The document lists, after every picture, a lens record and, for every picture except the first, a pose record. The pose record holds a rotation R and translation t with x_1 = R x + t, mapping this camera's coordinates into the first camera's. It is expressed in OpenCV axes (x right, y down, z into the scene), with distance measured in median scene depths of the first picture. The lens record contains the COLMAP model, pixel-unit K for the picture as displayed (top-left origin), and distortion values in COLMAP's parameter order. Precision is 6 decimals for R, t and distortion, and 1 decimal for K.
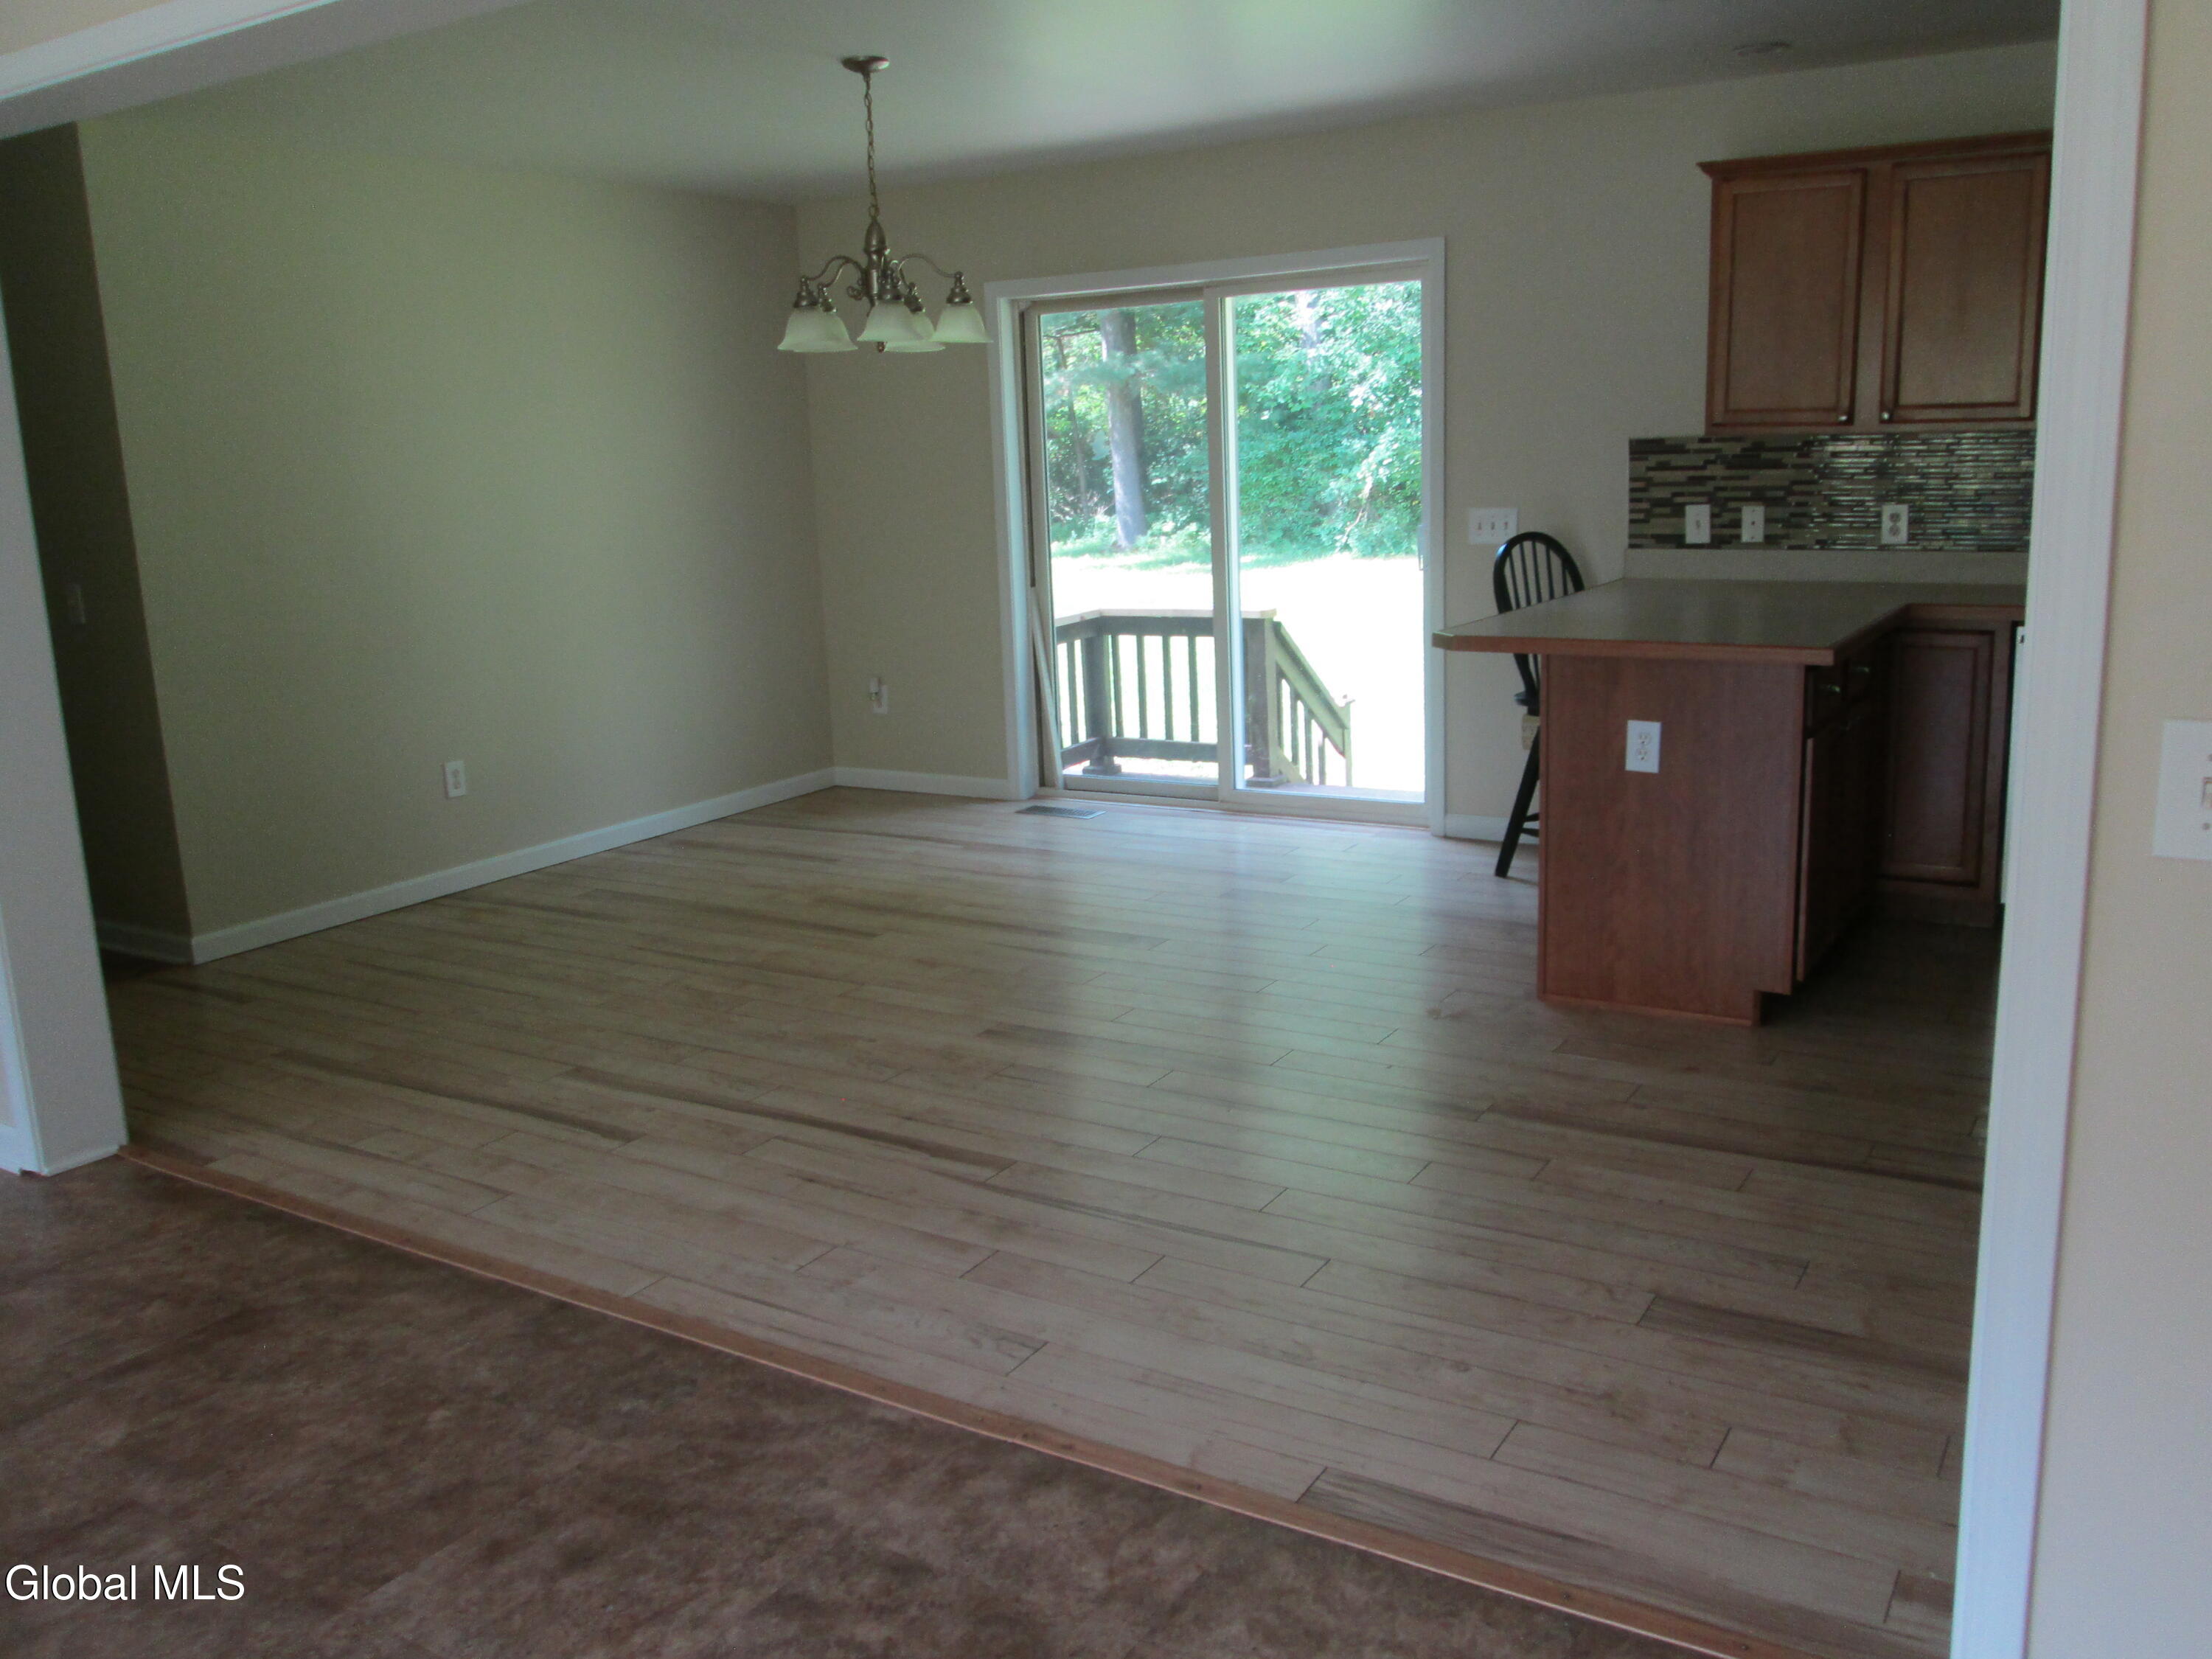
lens RADIAL K [[1817.1, 0, 1108.1], [0, 1817.1, 828.6], [0, 0, 1]] dist [-0.053274, 0.010394]
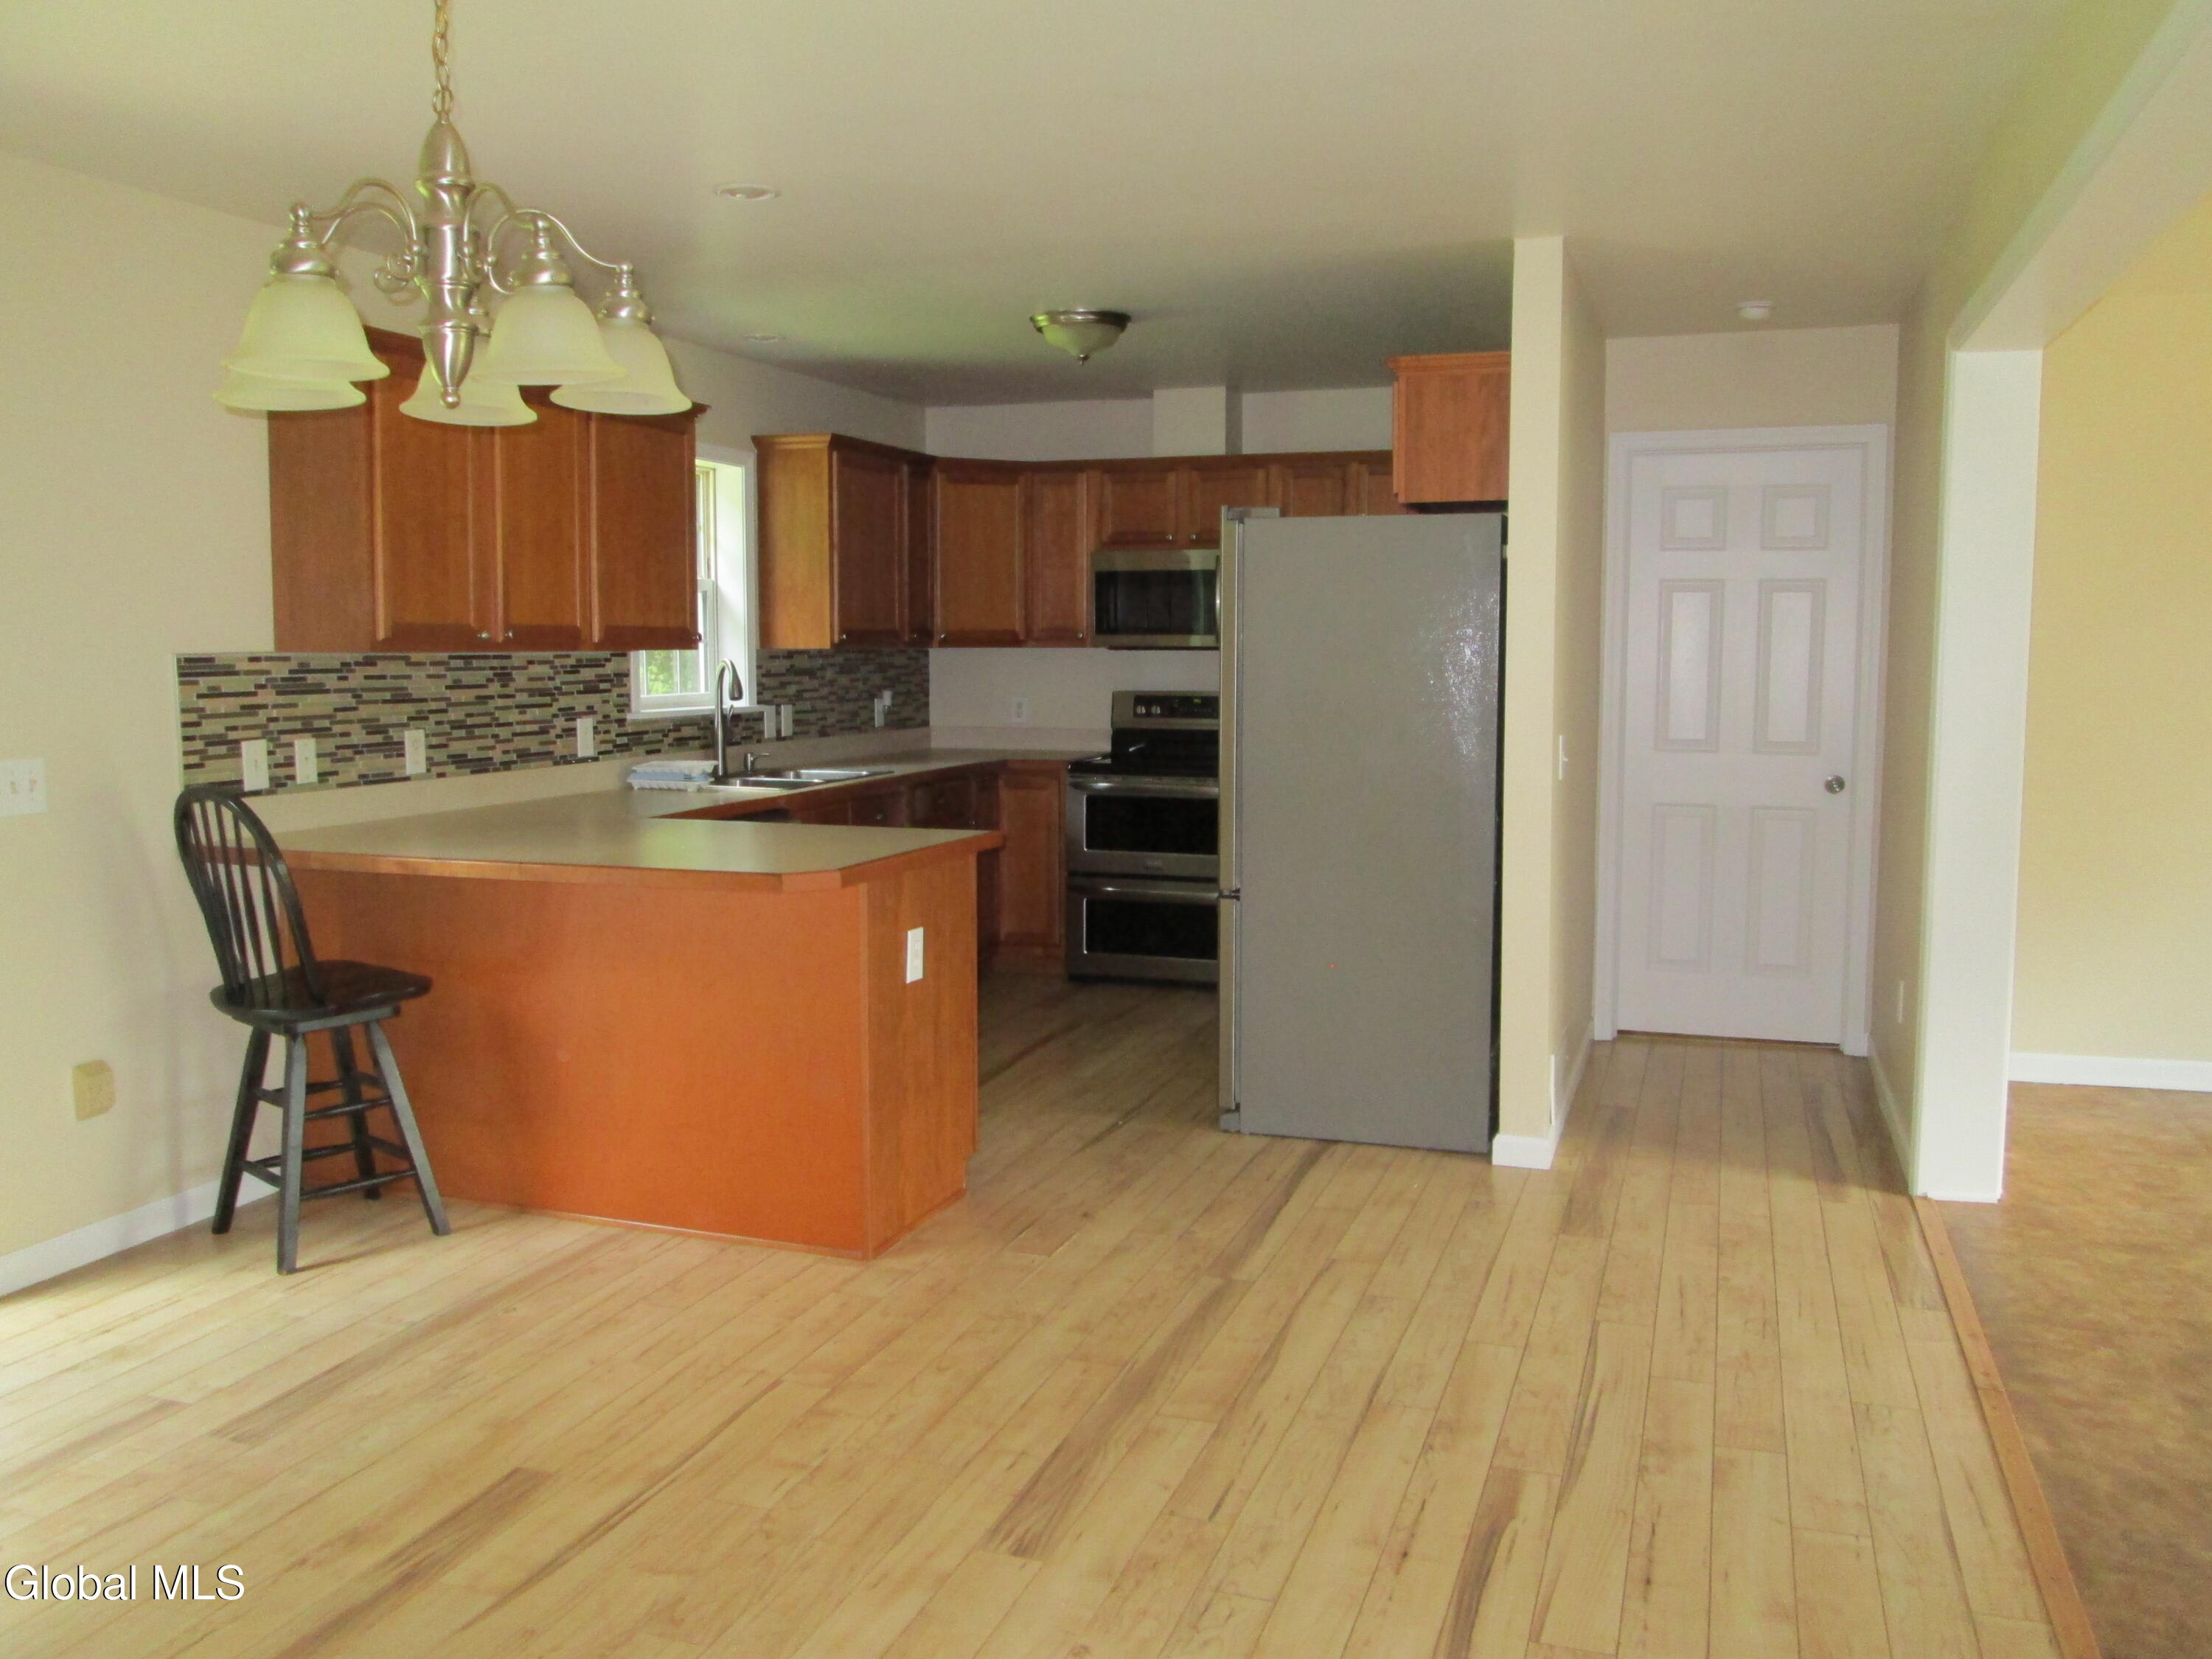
lens RADIAL K [[1817.1, 0, 1103.4], [0, 1817.1, 823.5], [0, 0, 1]] dist [-0.053274, 0.010394]
pose [[-0.219054, -0.056085, 0.974099, -0.525608], [0.217670, 0.970378, 0.104820, -0.149514], [-0.951123, 0.234993, -0.200357, 0.833437]]
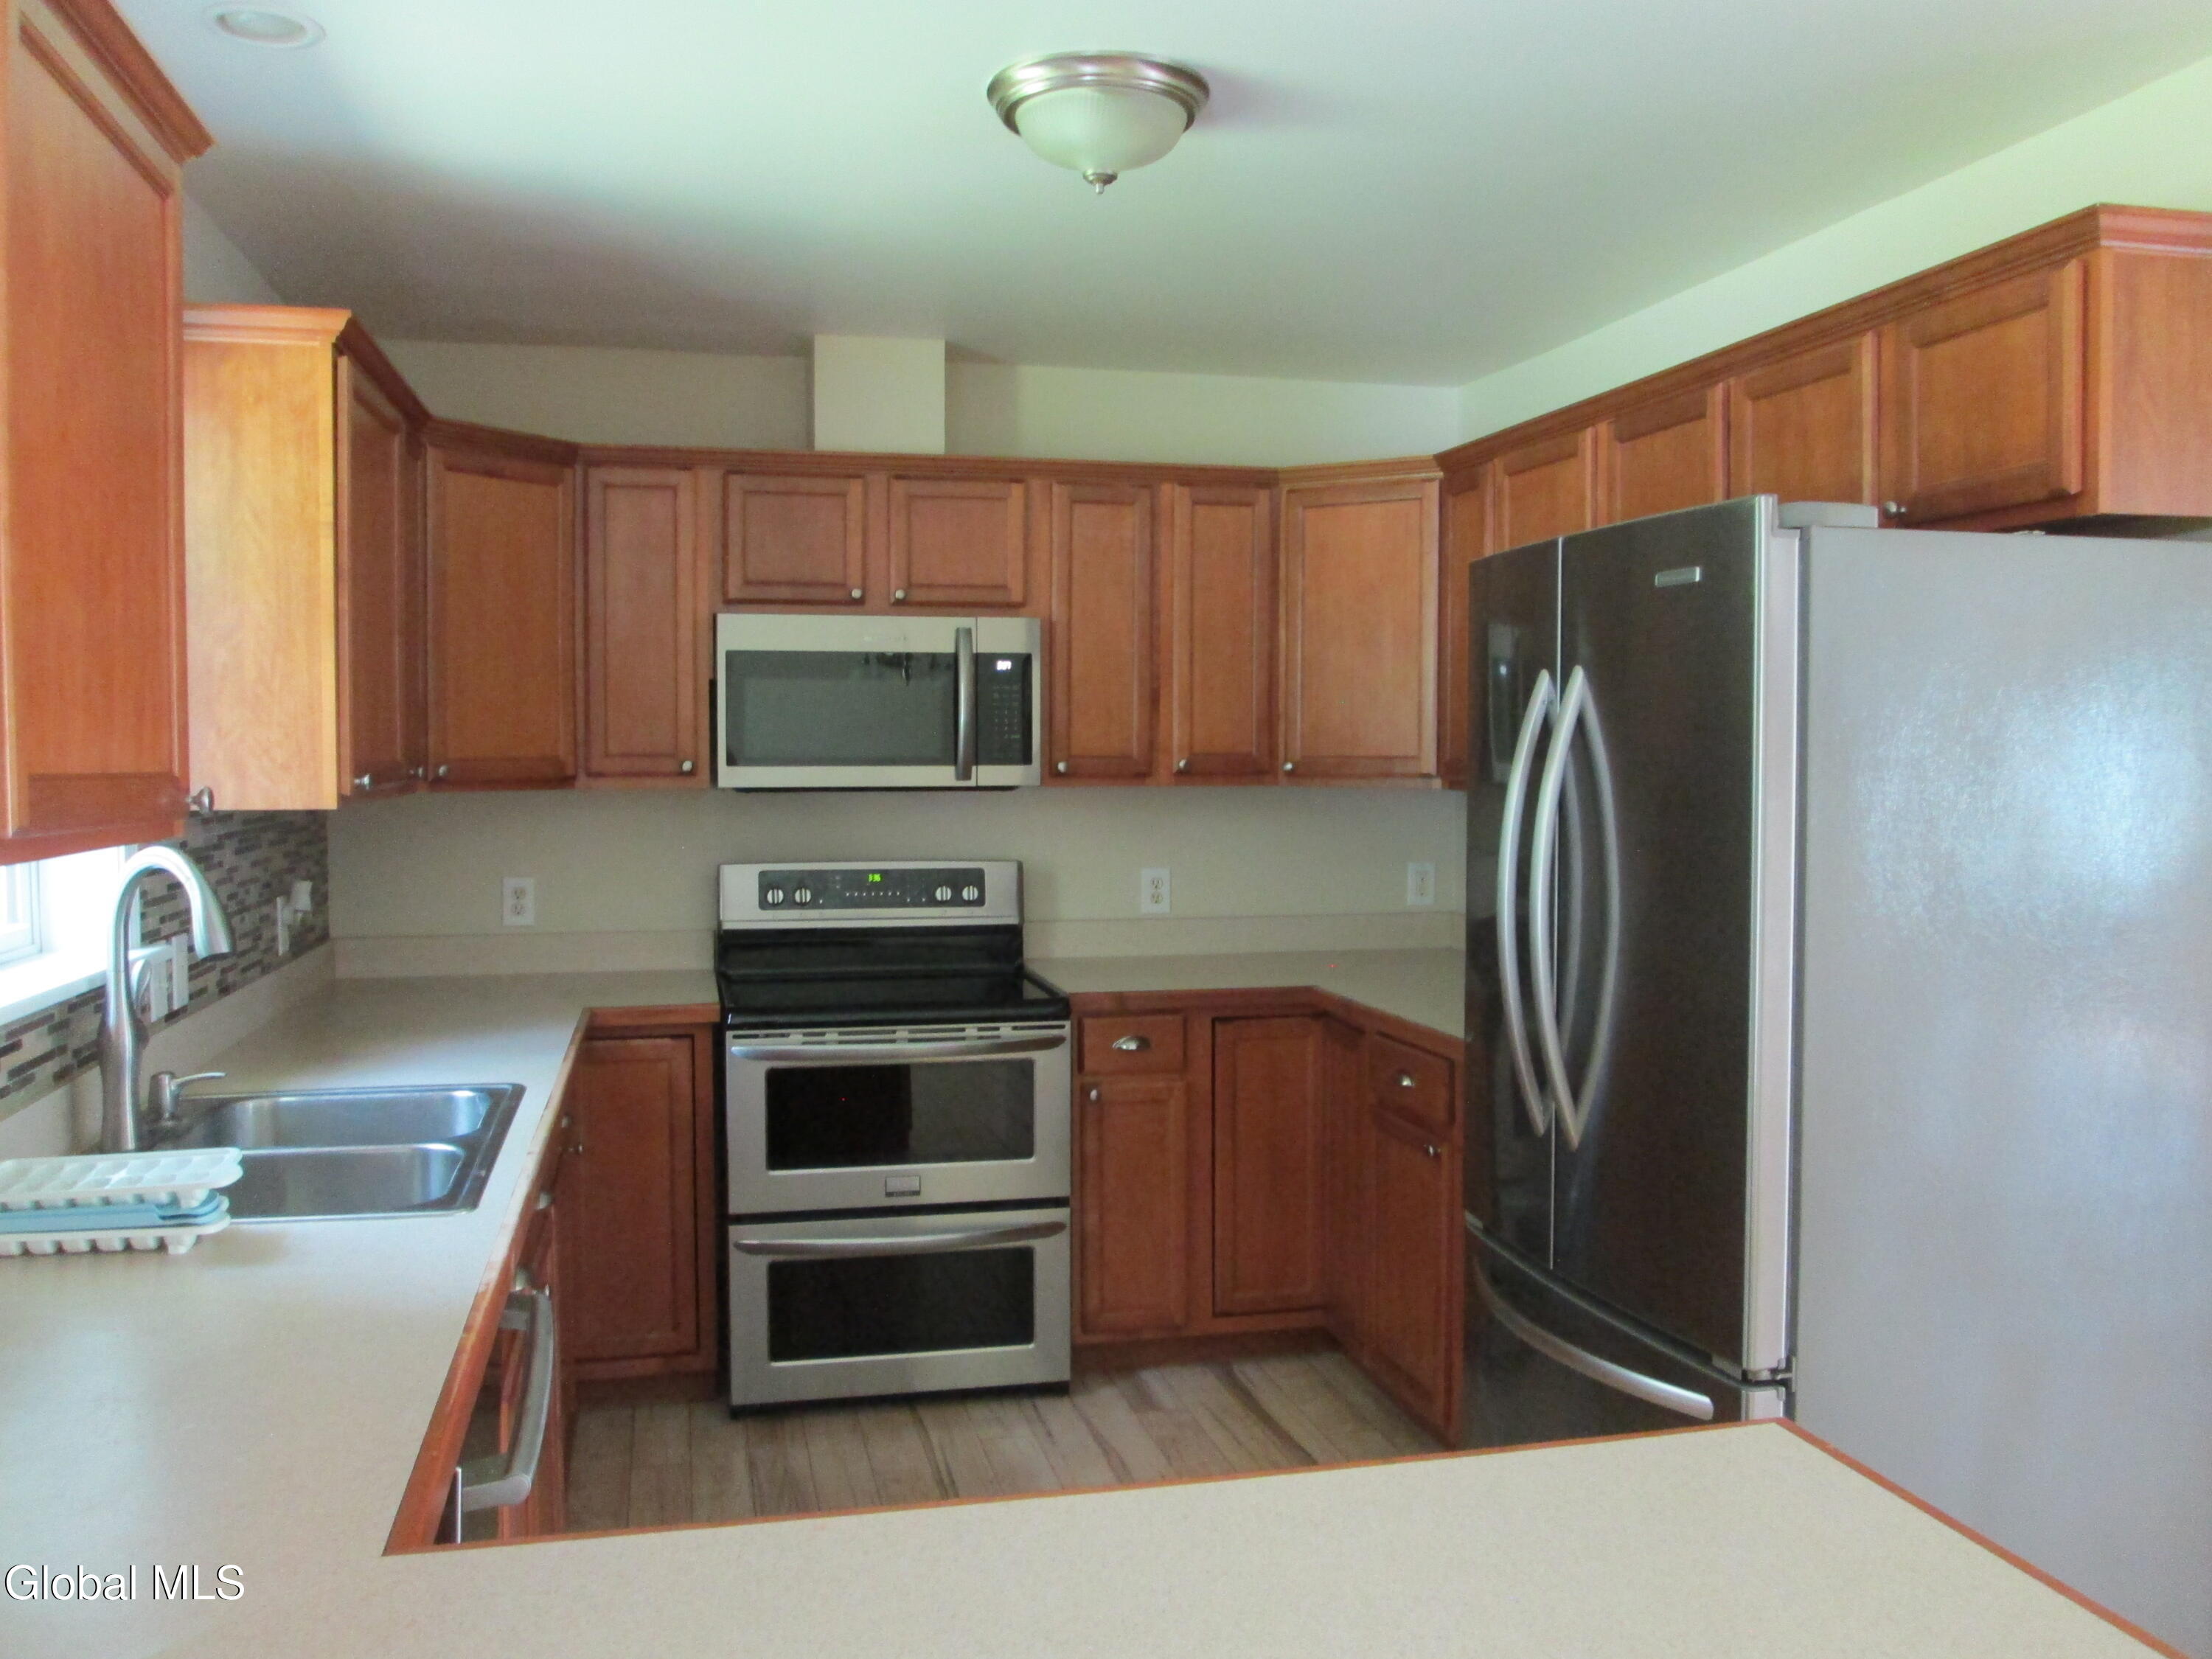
lens RADIAL K [[1817.1, 0, 1108.2], [0, 1817.1, 837.7], [0, 0, 1]] dist [-0.053274, 0.010394]
pose [[-0.708326, 0.005455, 0.705864, -0.135326], [0.180128, 0.968261, 0.173273, -0.187044], [-0.682516, 0.249880, -0.686828, 0.894503]]
